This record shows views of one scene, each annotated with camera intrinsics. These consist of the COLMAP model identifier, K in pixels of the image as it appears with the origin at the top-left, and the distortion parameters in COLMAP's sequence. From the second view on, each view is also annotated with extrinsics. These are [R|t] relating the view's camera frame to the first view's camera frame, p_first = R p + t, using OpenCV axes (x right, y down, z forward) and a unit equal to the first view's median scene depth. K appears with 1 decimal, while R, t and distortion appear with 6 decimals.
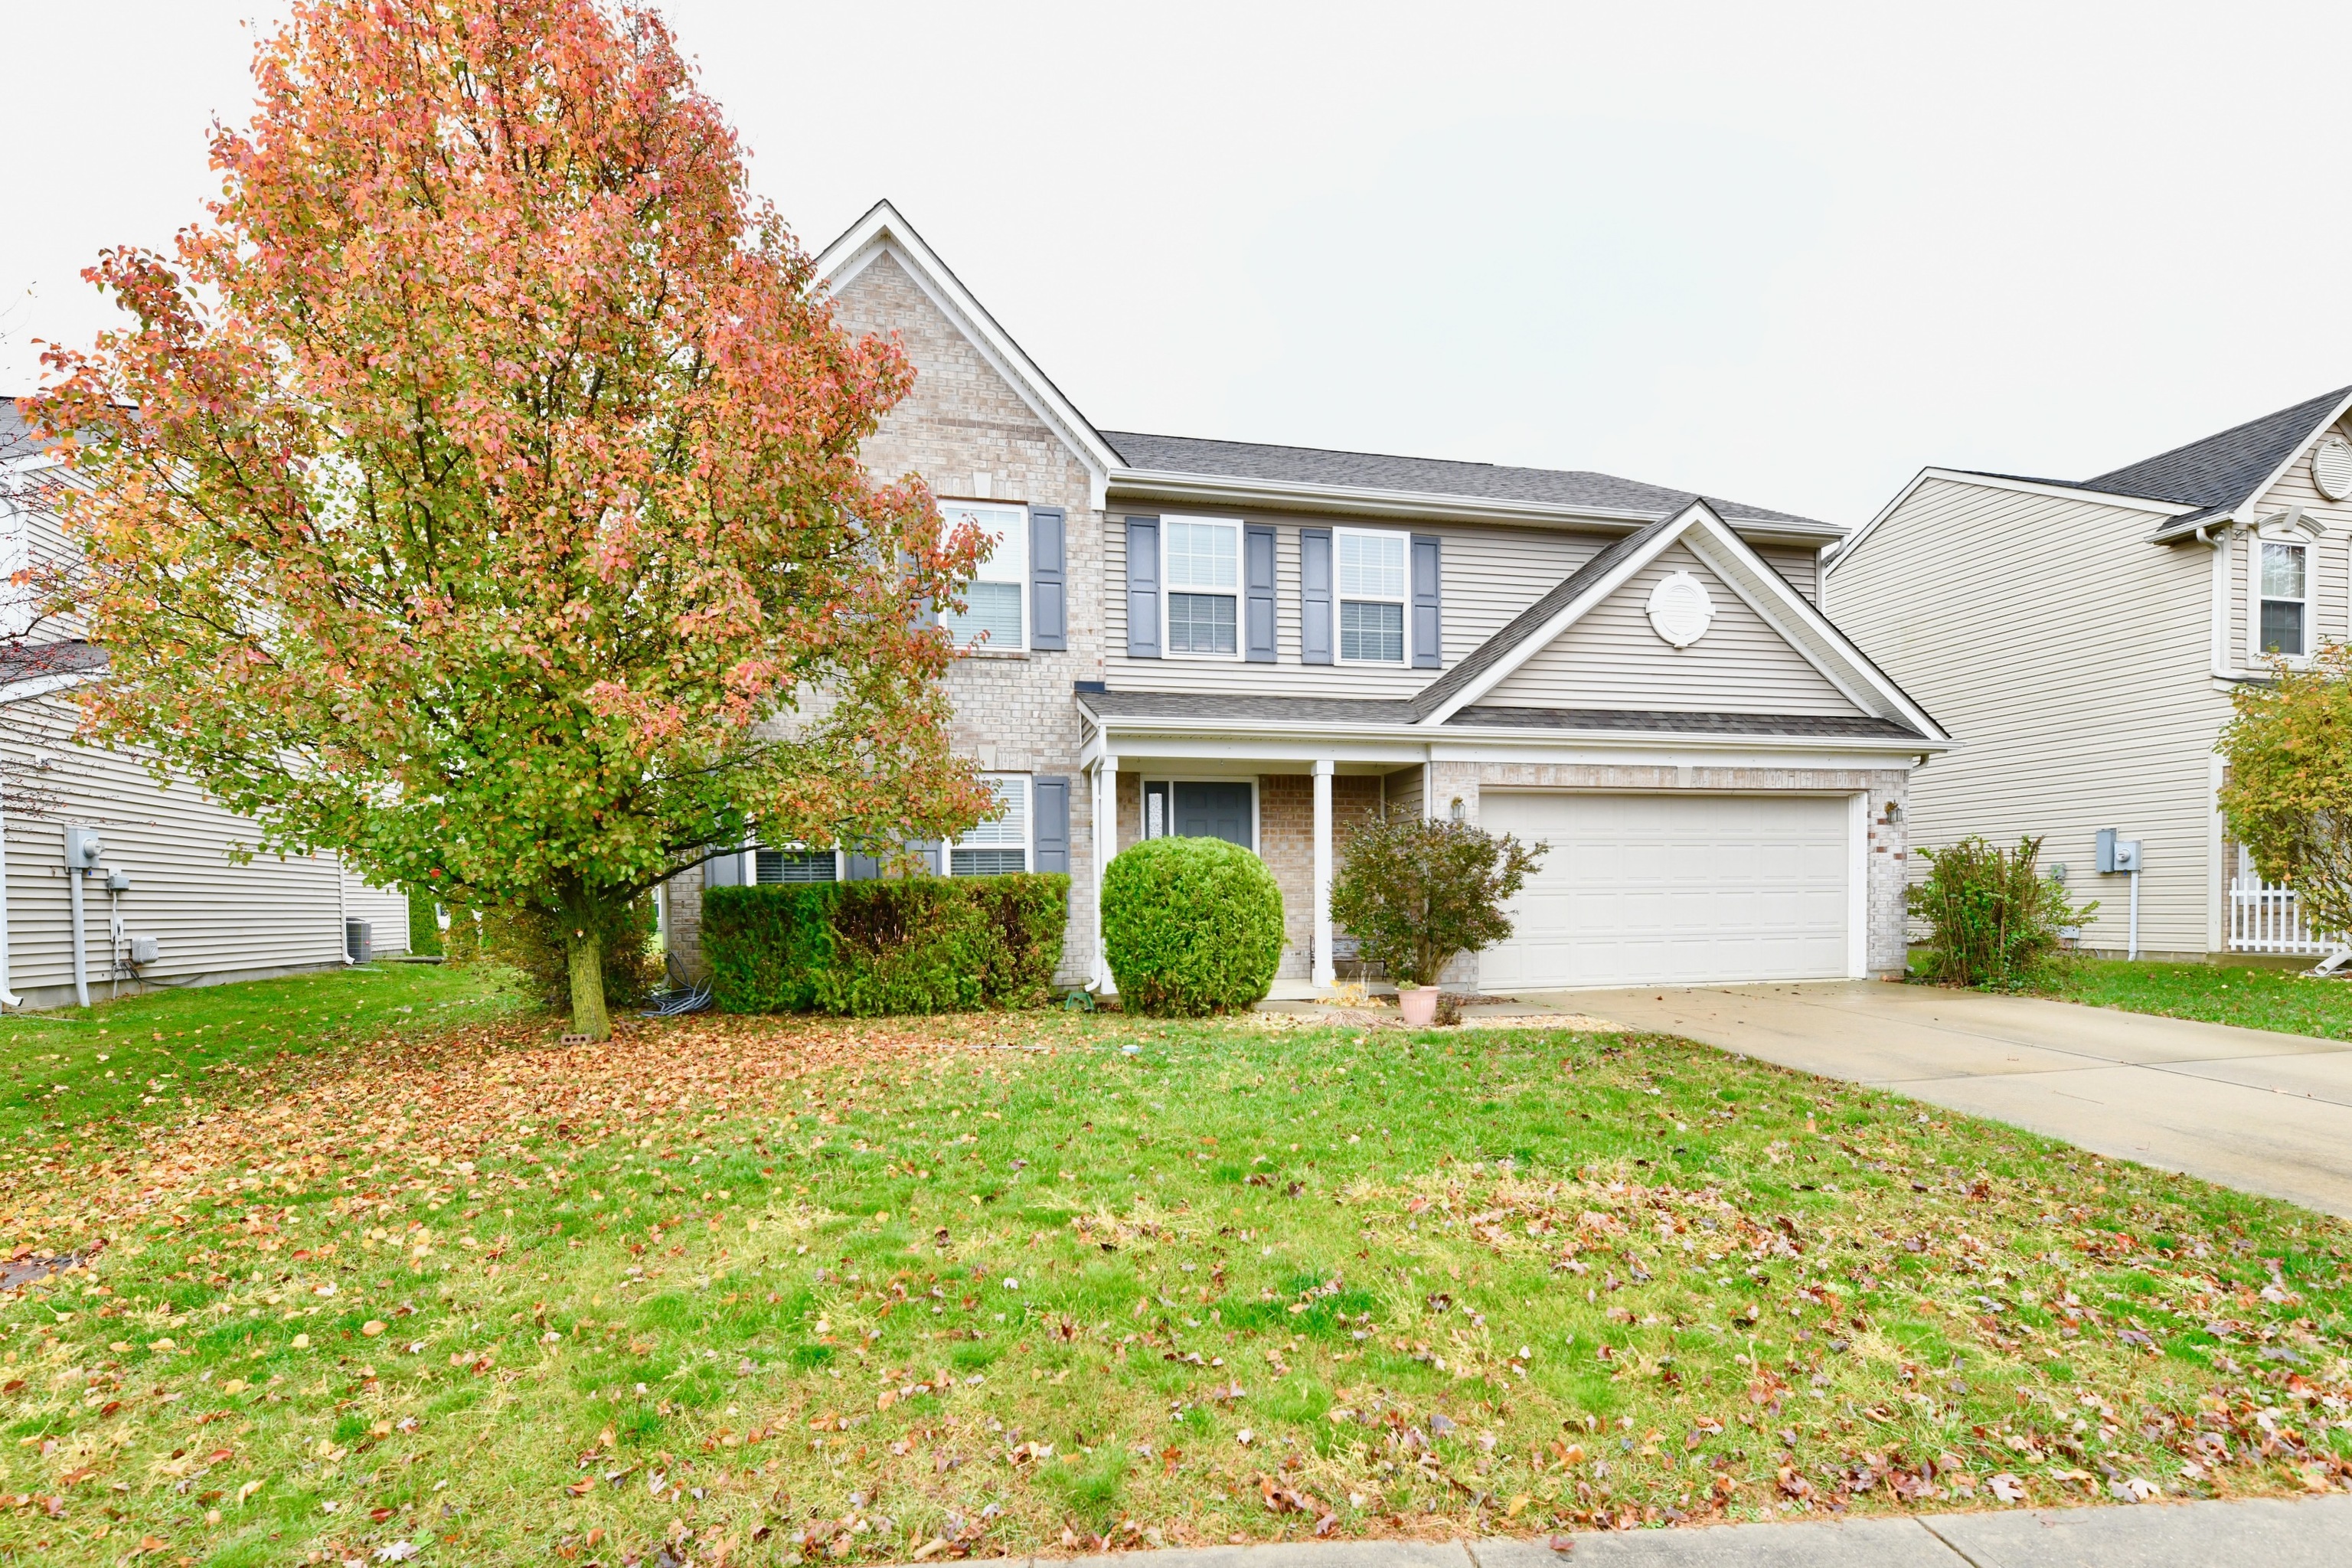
lens RADIAL K [[941.9, 0, 1168.7], [0, 941.9, 791.0], [0, 0, 1]] dist [-0.000202, -0.003707]
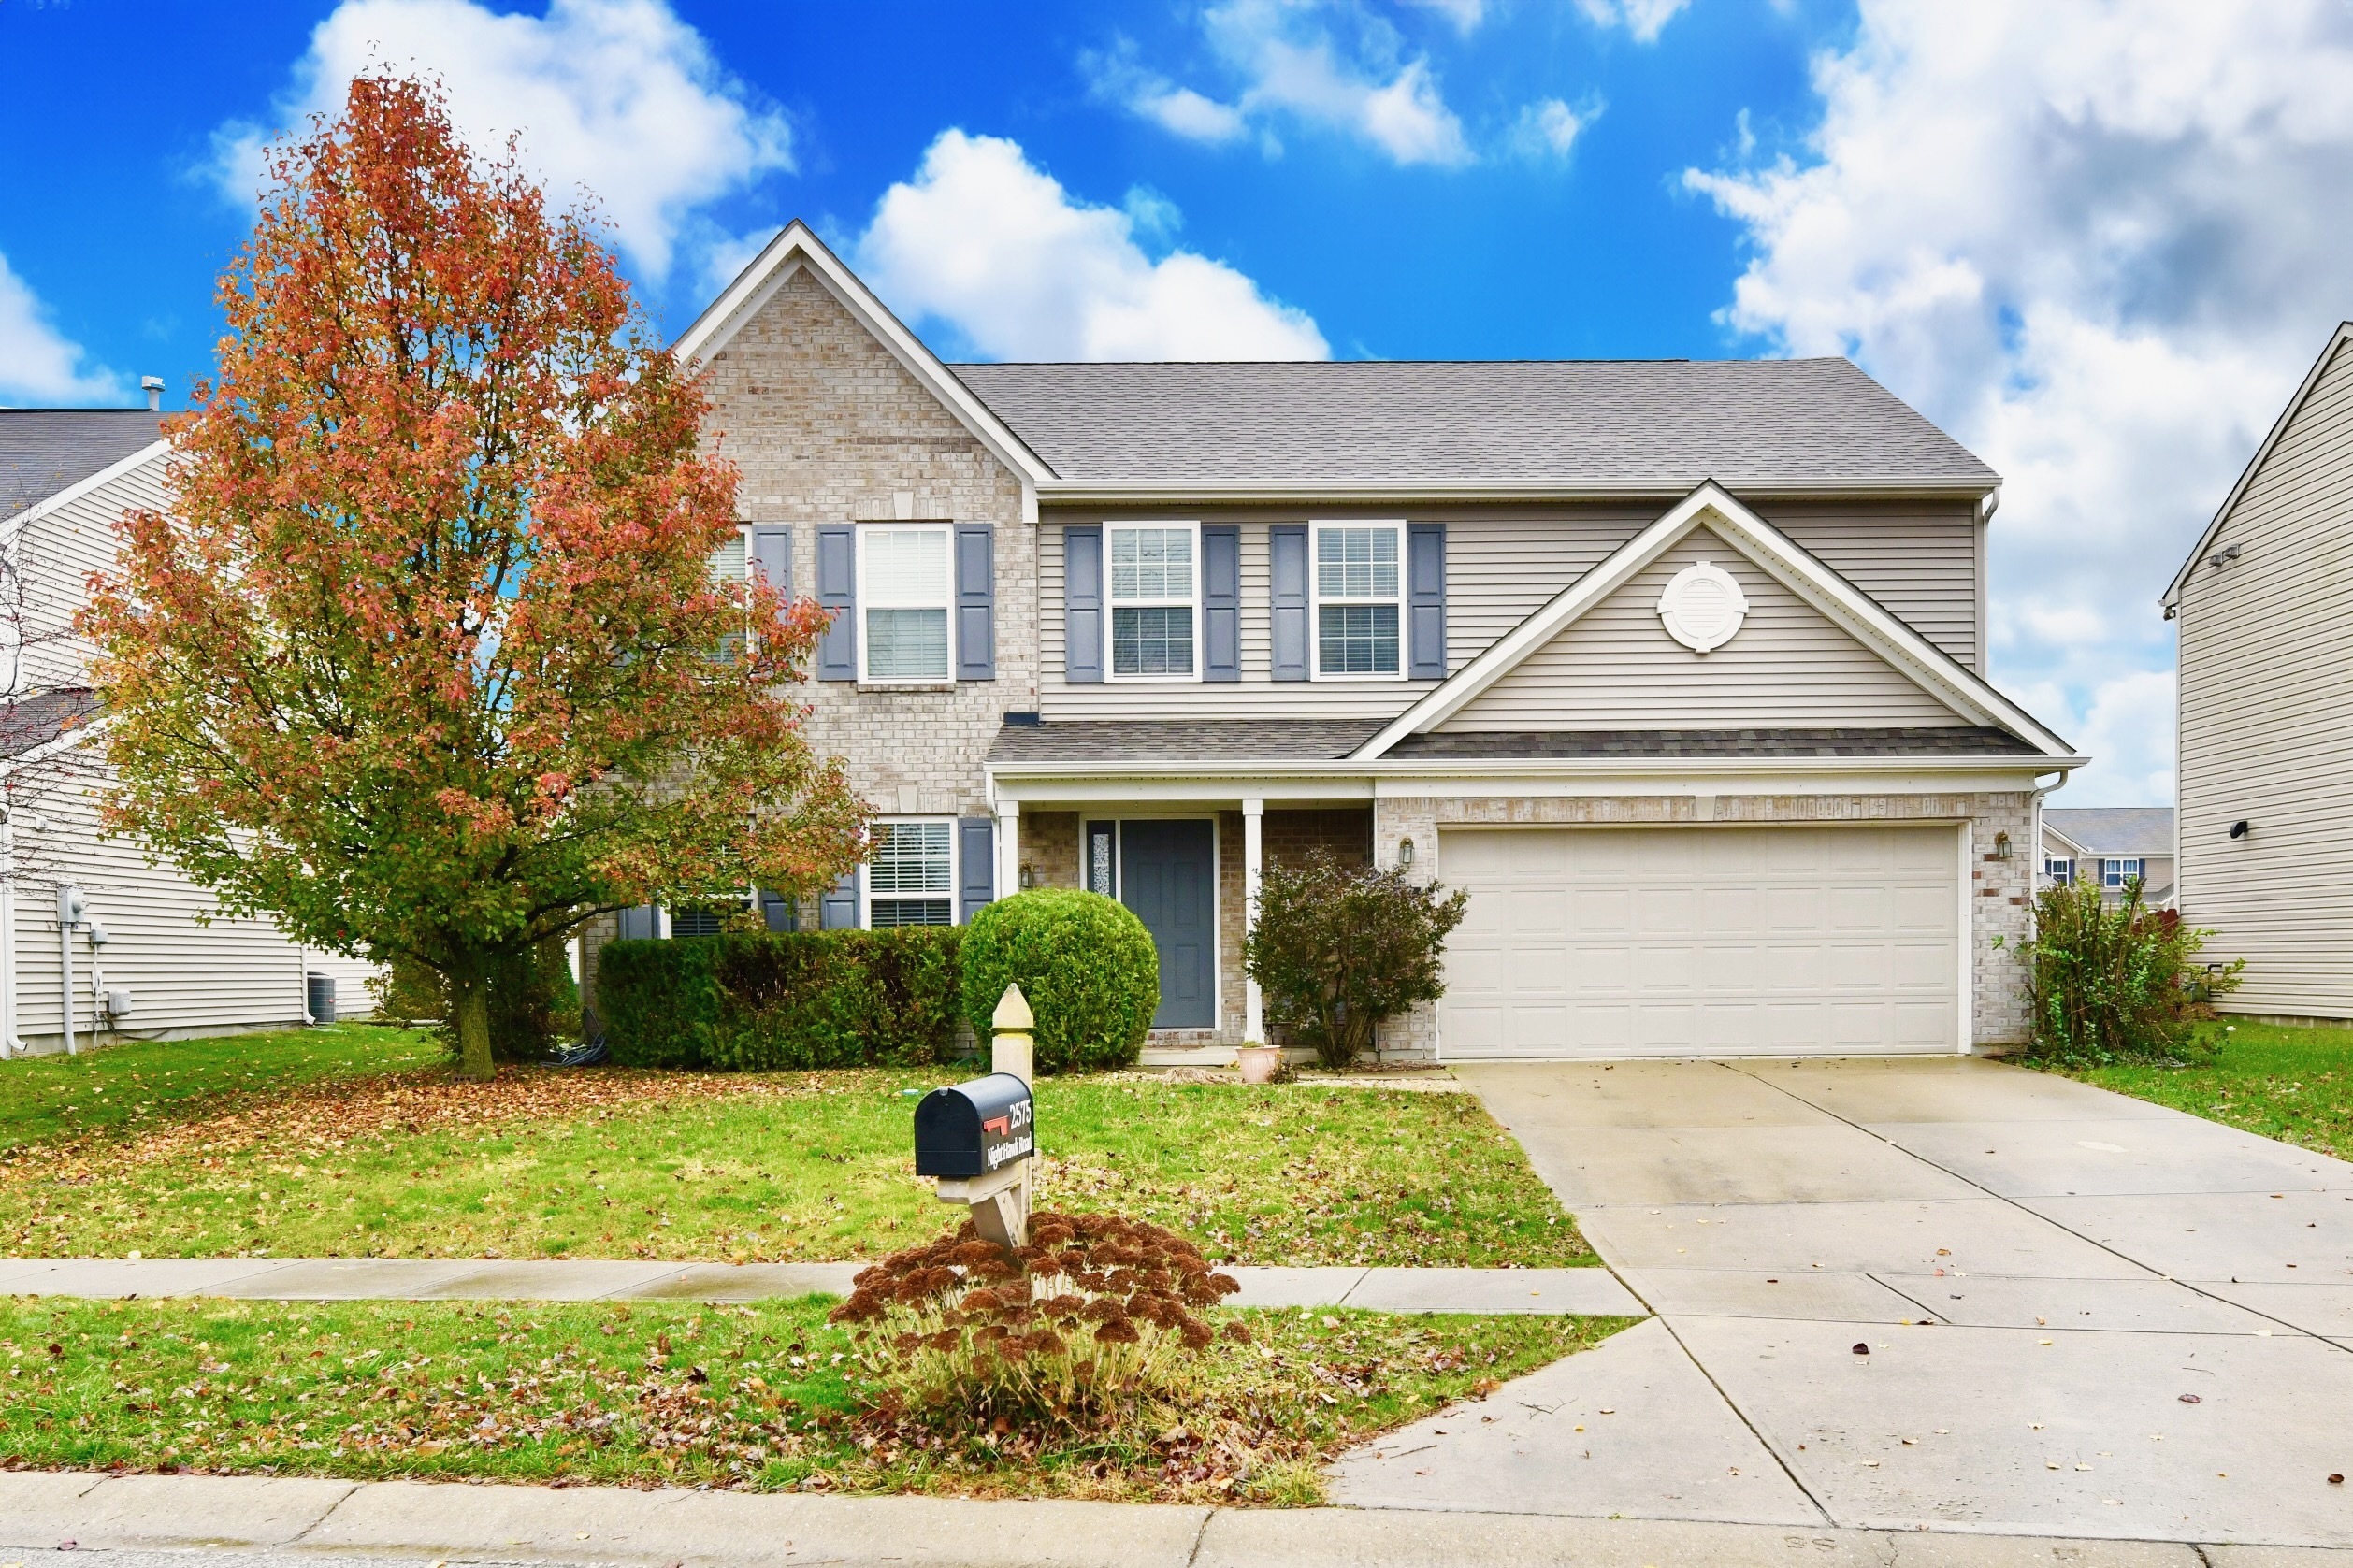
lens RADIAL K [[1378.2, 0, 1175.8], [0, 1378.2, 743.4], [0, 0, 1]] dist [-0.000534, -0.004828]
pose [[0.986112, -0.023194, -0.164453, 0.284485], [0.017490, 0.999197, -0.036046, -0.036384], [0.165157, 0.032669, 0.985726, -0.287339]]
